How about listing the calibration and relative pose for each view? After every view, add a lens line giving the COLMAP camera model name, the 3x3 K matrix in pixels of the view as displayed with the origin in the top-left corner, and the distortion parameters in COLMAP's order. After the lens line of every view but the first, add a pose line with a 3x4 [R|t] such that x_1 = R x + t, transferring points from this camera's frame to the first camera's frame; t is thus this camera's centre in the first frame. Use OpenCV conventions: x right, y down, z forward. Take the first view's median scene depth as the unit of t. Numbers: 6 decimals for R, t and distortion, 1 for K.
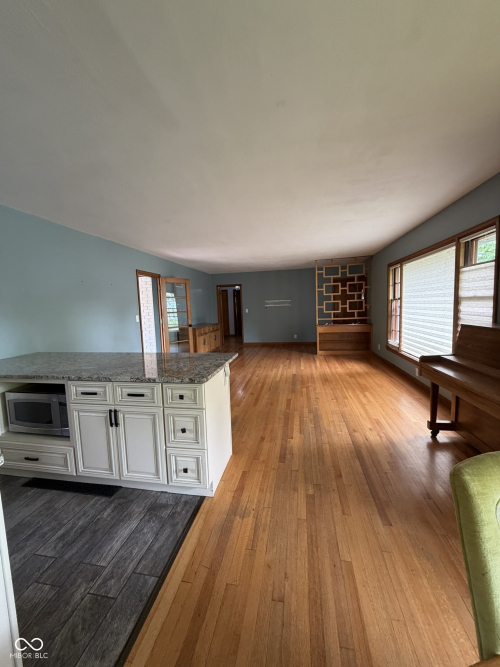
lens RADIAL K [[265.5, 0, 248.4], [0, 265.5, 330.6], [0, 0, 1]] dist [0.000436, 0.000091]
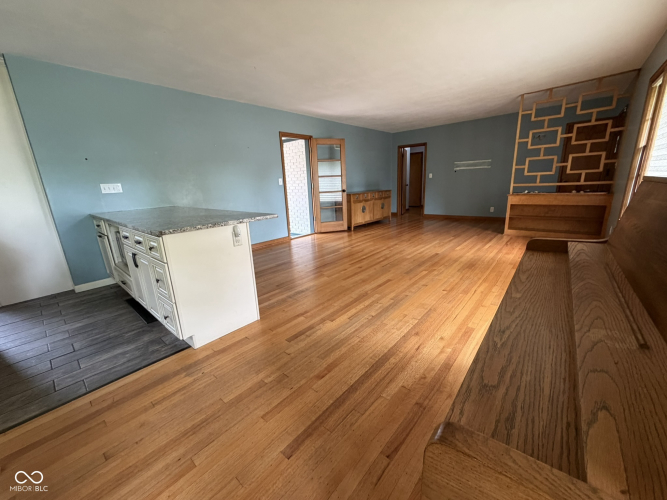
lens RADIAL K [[265.5, 0, 330.6], [0, 265.5, 250.9], [0, 0, 1]] dist [0.000436, 0.000091]
pose [[0.862579, 0.125350, -0.490148, 0.329875], [-0.034037, 0.981003, 0.190982, 0.017289], [0.504776, -0.148054, 0.850459, 0.191902]]
